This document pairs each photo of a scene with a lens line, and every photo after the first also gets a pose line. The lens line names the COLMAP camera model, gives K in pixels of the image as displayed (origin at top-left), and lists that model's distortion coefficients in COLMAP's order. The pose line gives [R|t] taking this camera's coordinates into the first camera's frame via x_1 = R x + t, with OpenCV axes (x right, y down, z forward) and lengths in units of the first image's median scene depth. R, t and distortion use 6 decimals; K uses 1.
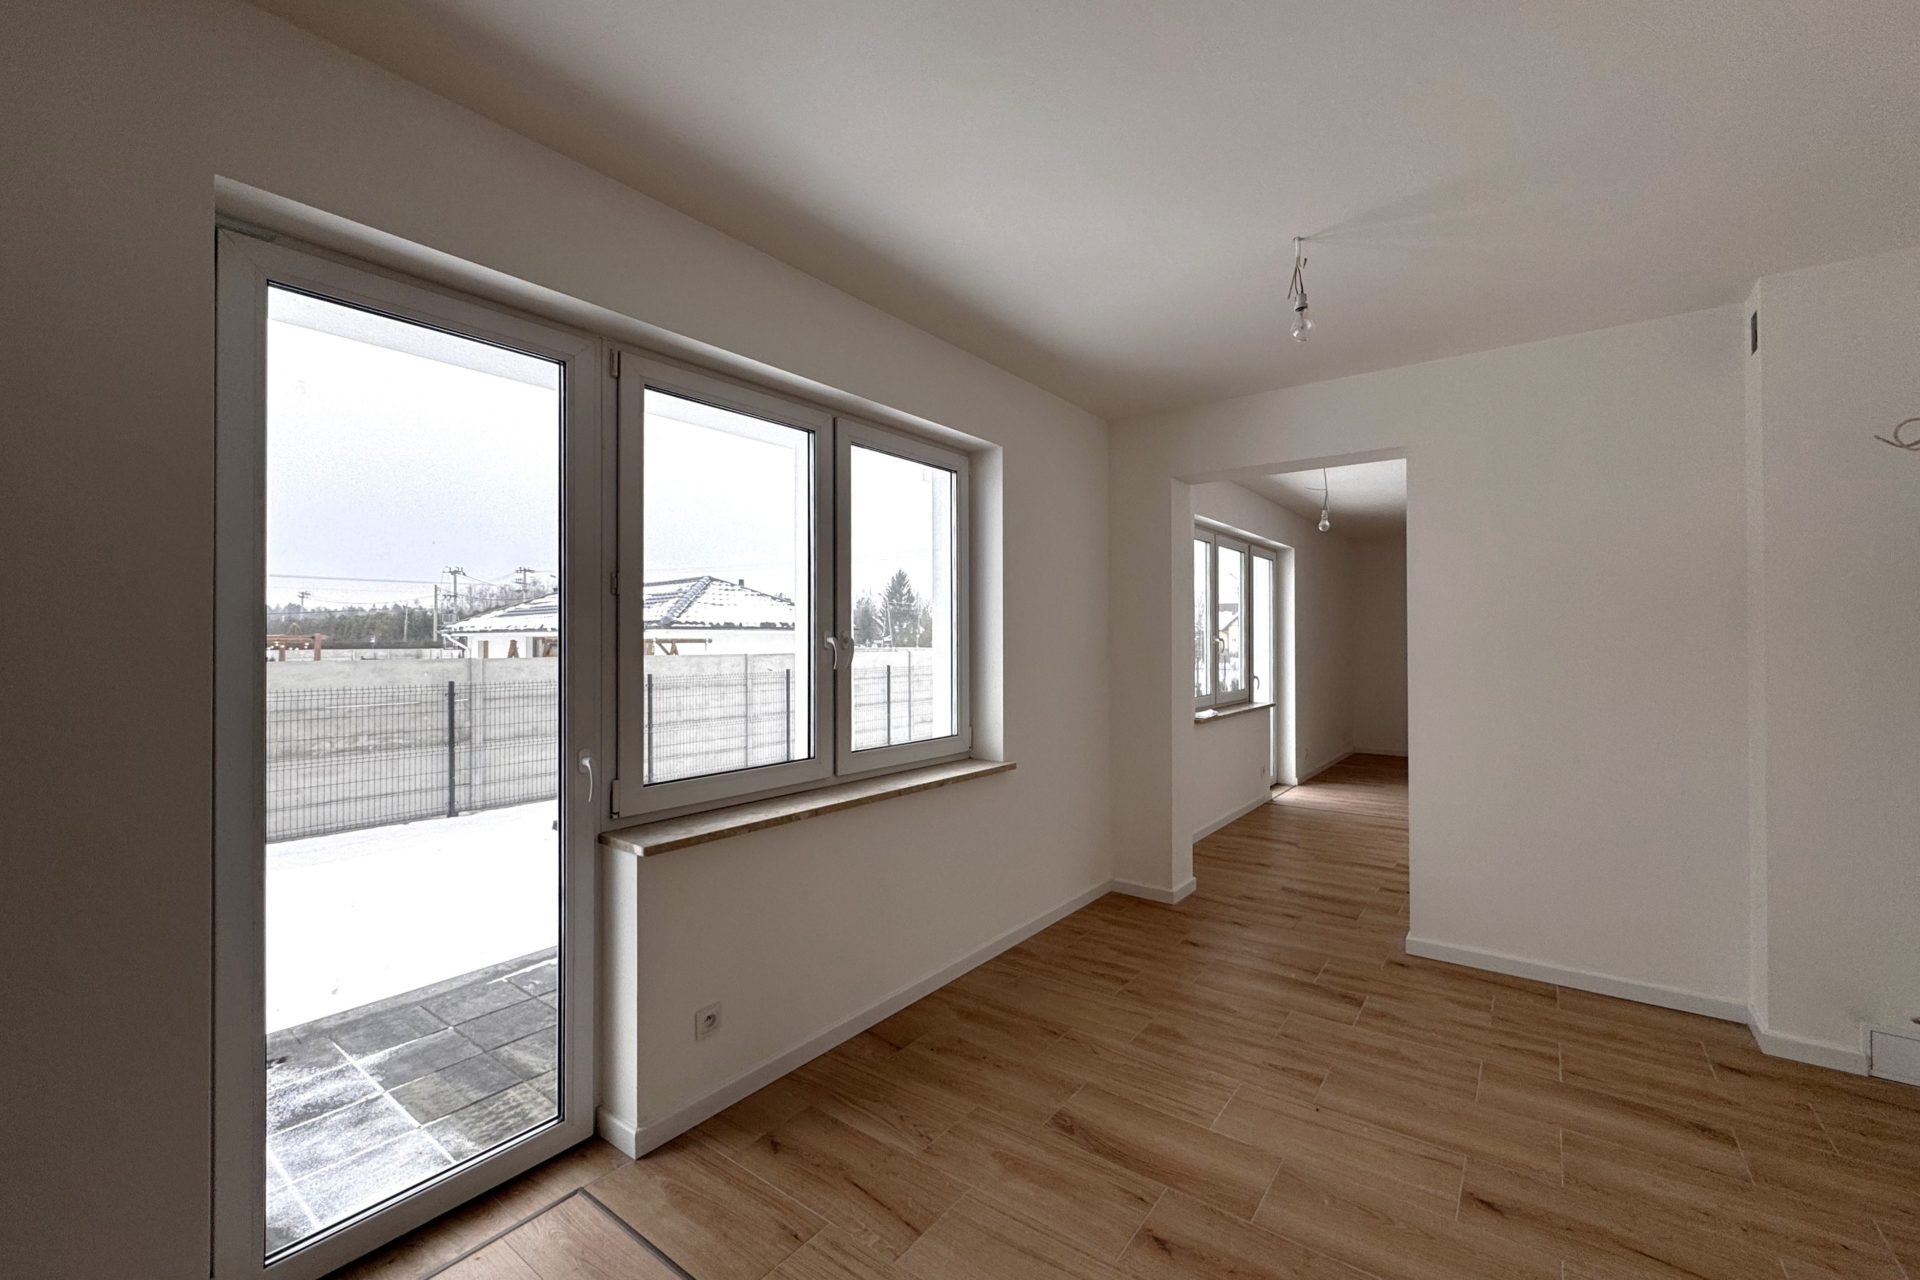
lens RADIAL K [[774.6, 0, 955.3], [0, 774.6, 638.3], [0, 0, 1]] dist [-0.001503, 0.000153]
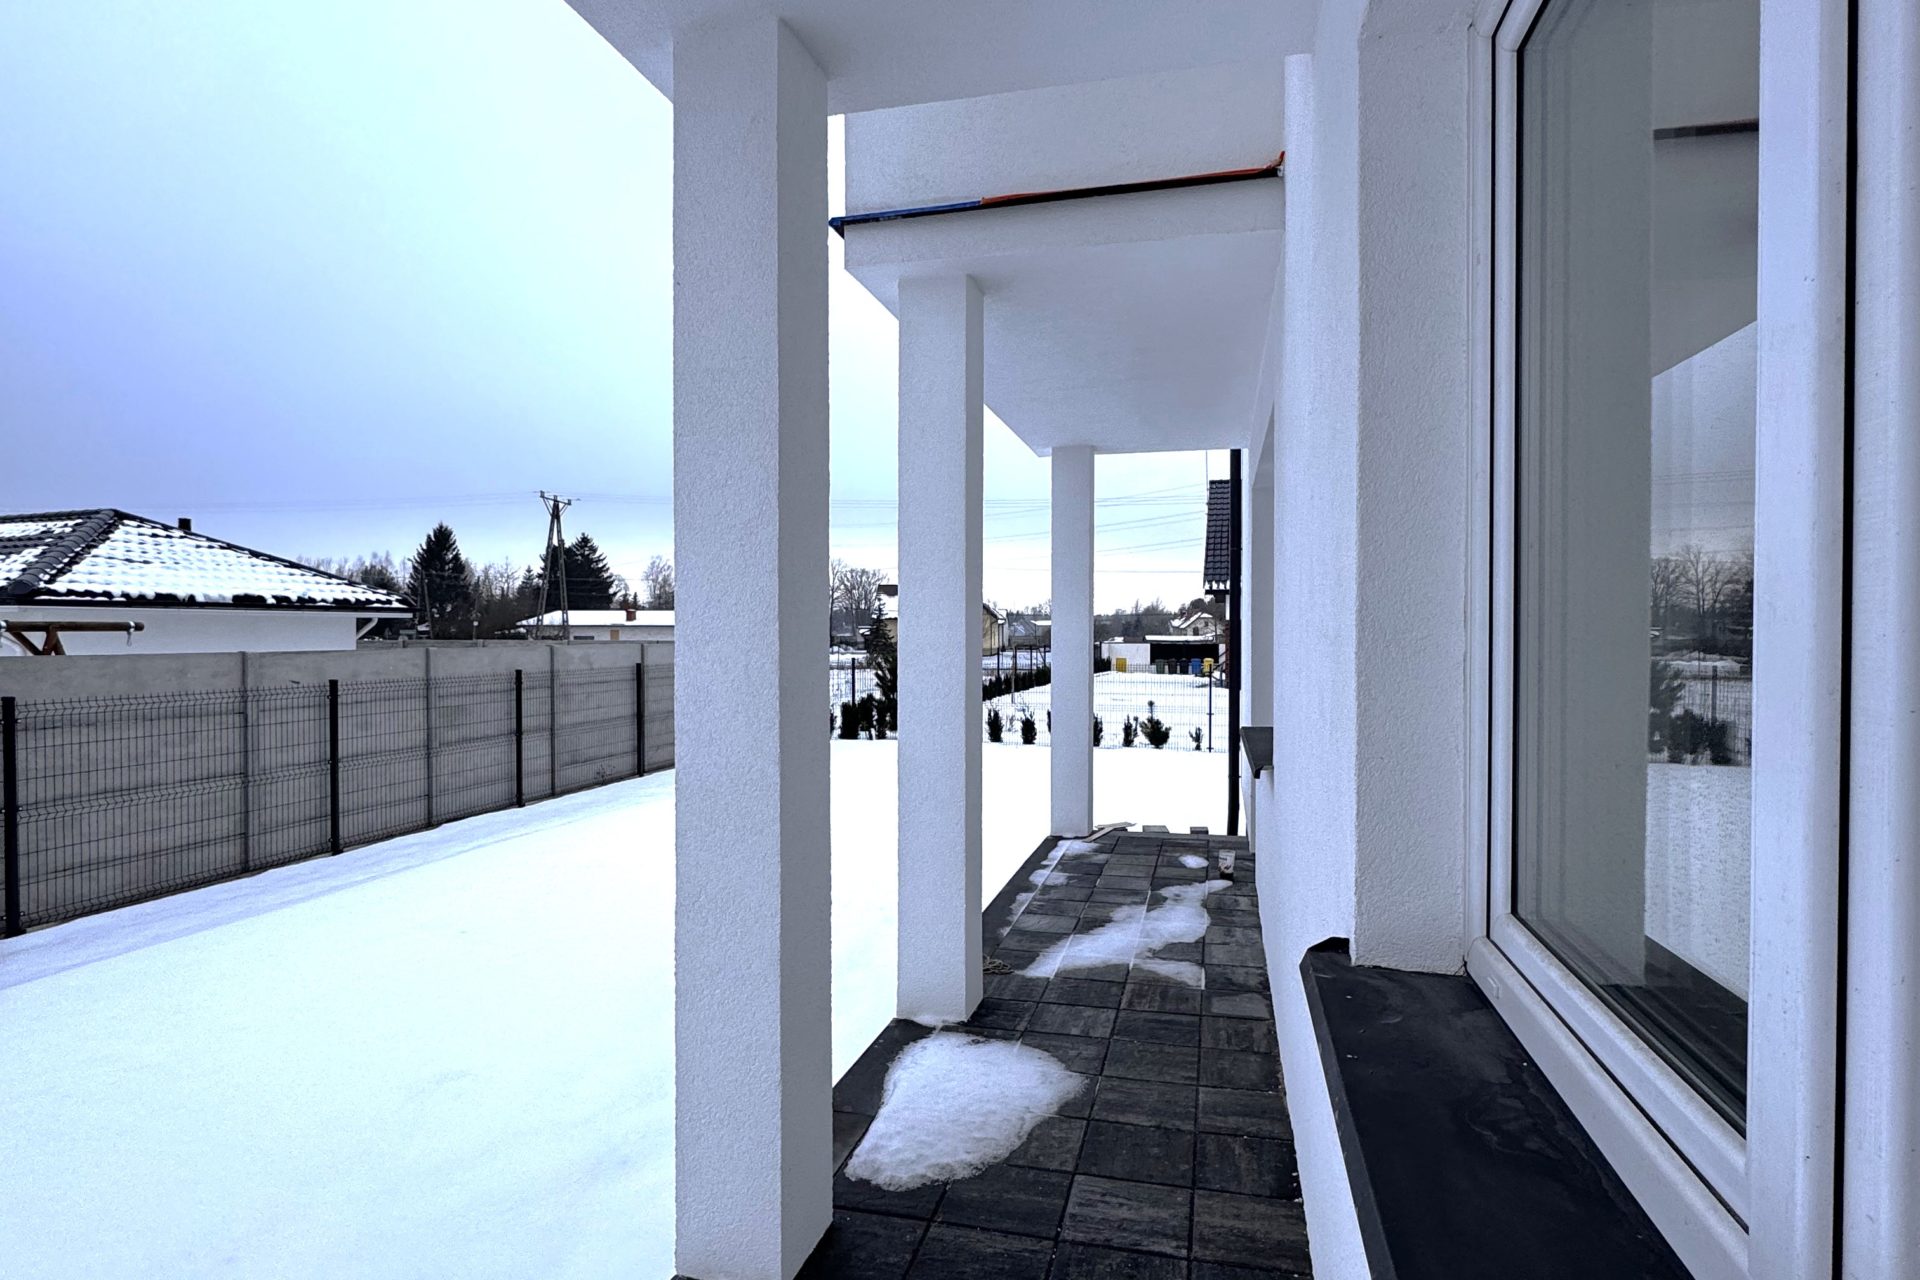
lens RADIAL K [[1021.2, 0, 957.5], [0, 1021.2, 638.7], [0, 0, 1]] dist [-0.003220, 0.000834]
pose [[0.919010, -0.002399, 0.394227, -0.086846], [-0.001700, 0.999948, 0.010049, 0.003589], [-0.394231, -0.009906, 0.918958, 0.168017]]
